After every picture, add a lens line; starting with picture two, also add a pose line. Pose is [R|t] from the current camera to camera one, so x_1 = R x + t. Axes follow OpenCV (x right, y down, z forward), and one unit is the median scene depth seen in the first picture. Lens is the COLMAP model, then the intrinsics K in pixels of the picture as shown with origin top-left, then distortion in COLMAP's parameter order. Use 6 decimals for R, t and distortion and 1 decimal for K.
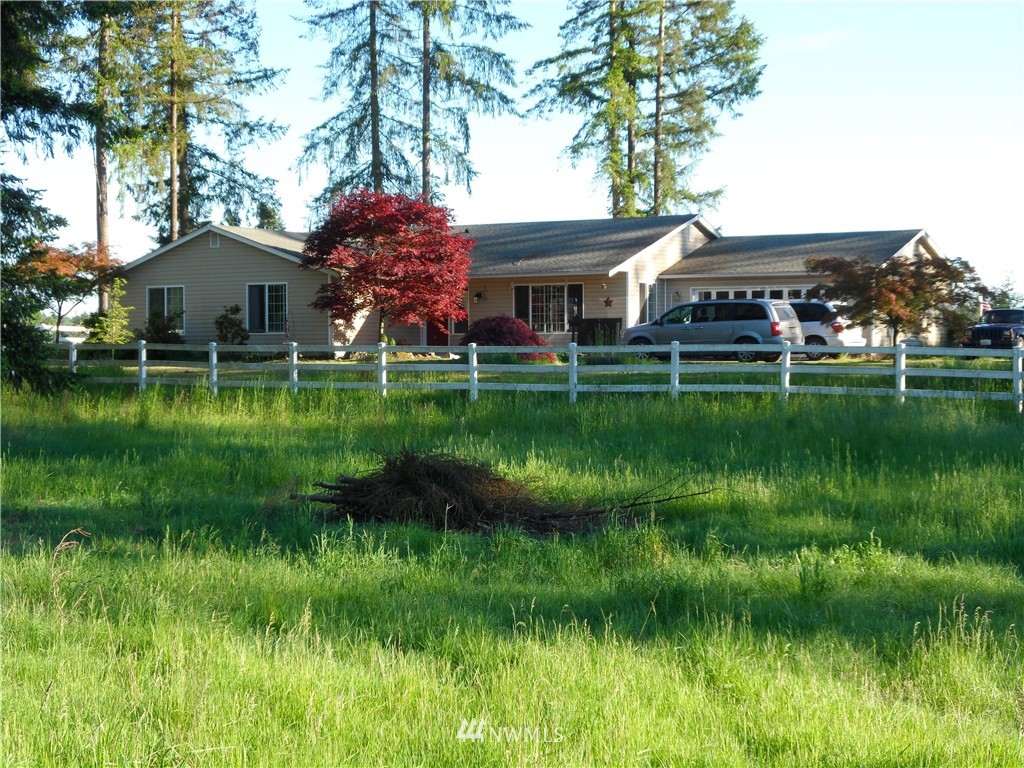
lens RADIAL K [[1982.0, 0, 512.9], [0, 1982.0, 376.7], [0, 0, 1]] dist [-0.109370, 0.000000]
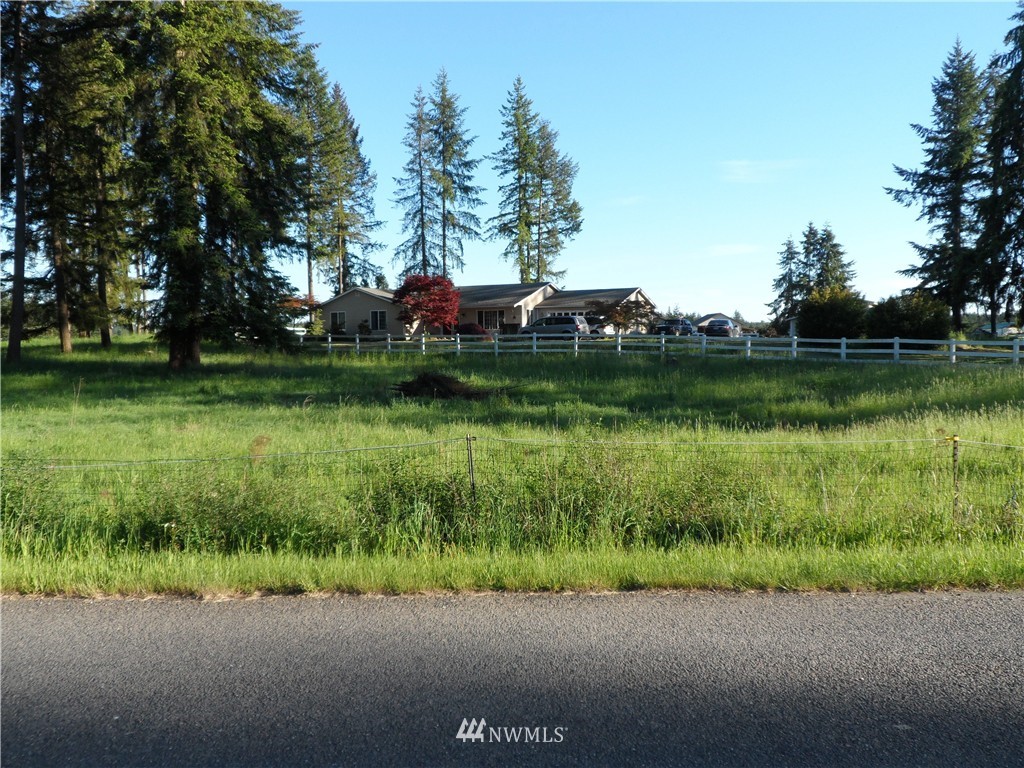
lens RADIAL K [[843.3, 0, 527.0], [0, 843.3, 380.0], [0, 0, 1]] dist [-0.001845, -0.029723]
pose [[0.998894, -0.009551, 0.046046, 0.013939], [0.007784, 0.999232, 0.038392, 0.001201], [-0.046378, -0.037991, 0.998201, -0.082941]]
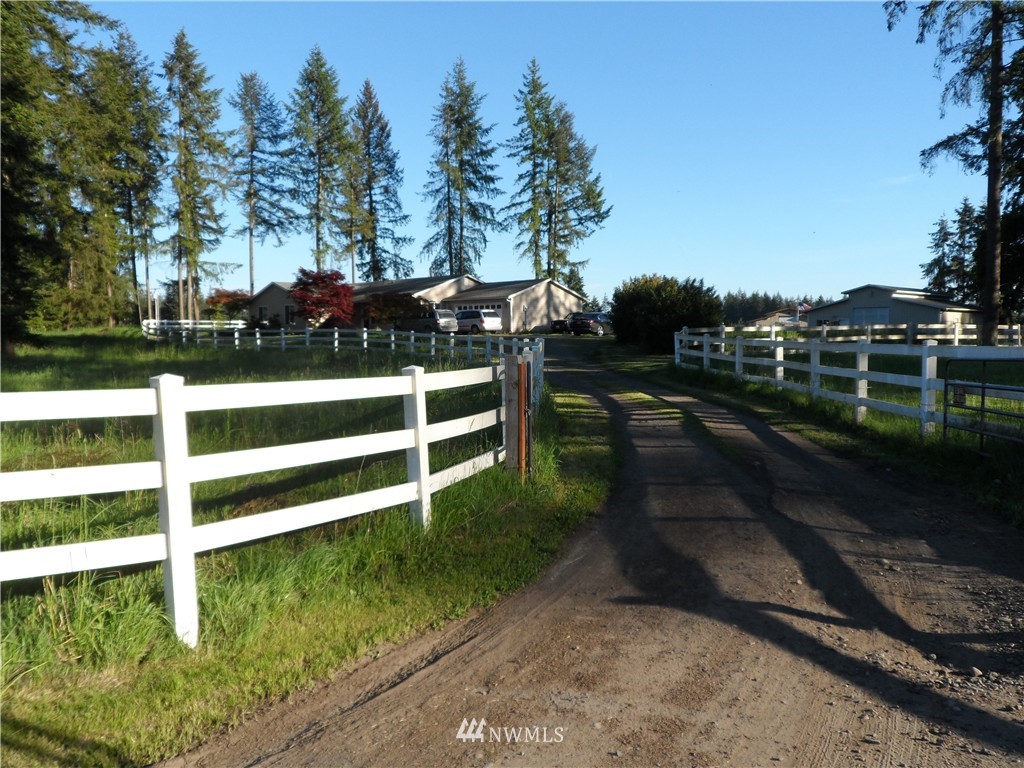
lens RADIAL K [[843.3, 0, 514.2], [0, 843.3, 392.7], [0, 0, 1]] dist [-0.001845, -0.029723]
pose [[0.973908, 0.009808, -0.226733, 0.411742], [0.004257, 0.998100, 0.061464, -0.000683], [0.226905, -0.060826, 0.972016, 0.007230]]
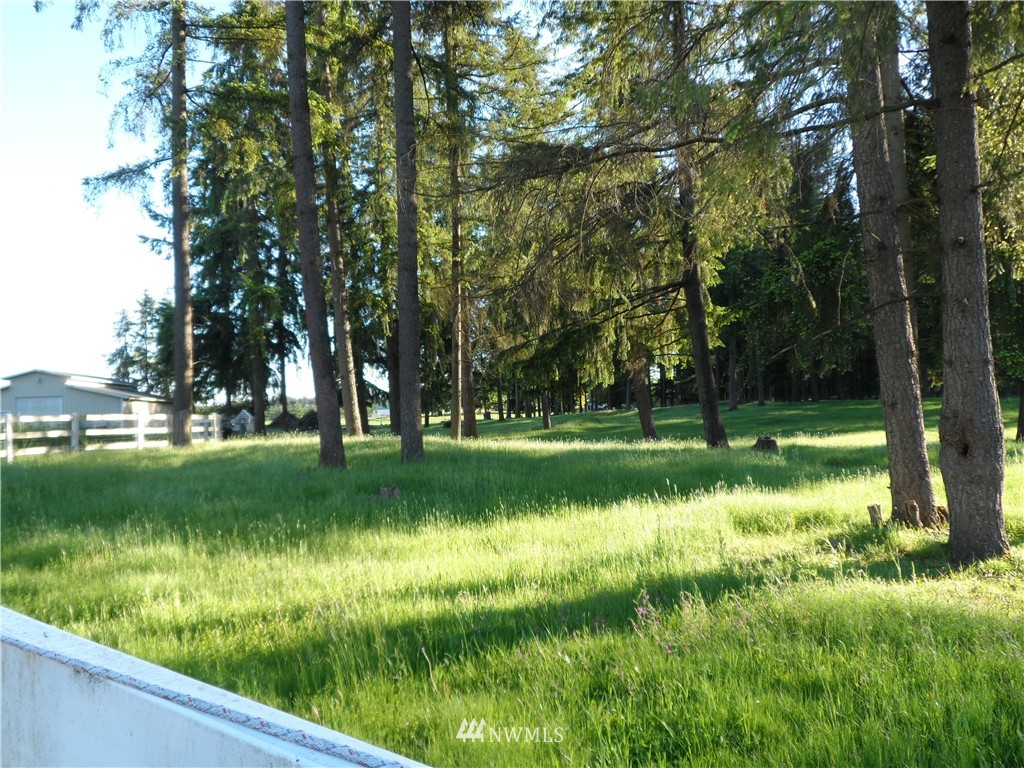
lens RADIAL K [[843.3, 0, 512.9], [0, 843.3, 384.3], [0, 0, 1]] dist [-0.001845, -0.029723]
pose [[0.784647, -0.001325, 0.619942, 0.459069], [0.033495, 0.998628, -0.040260, -0.002228], [-0.619037, 0.052355, 0.783614, 0.183370]]
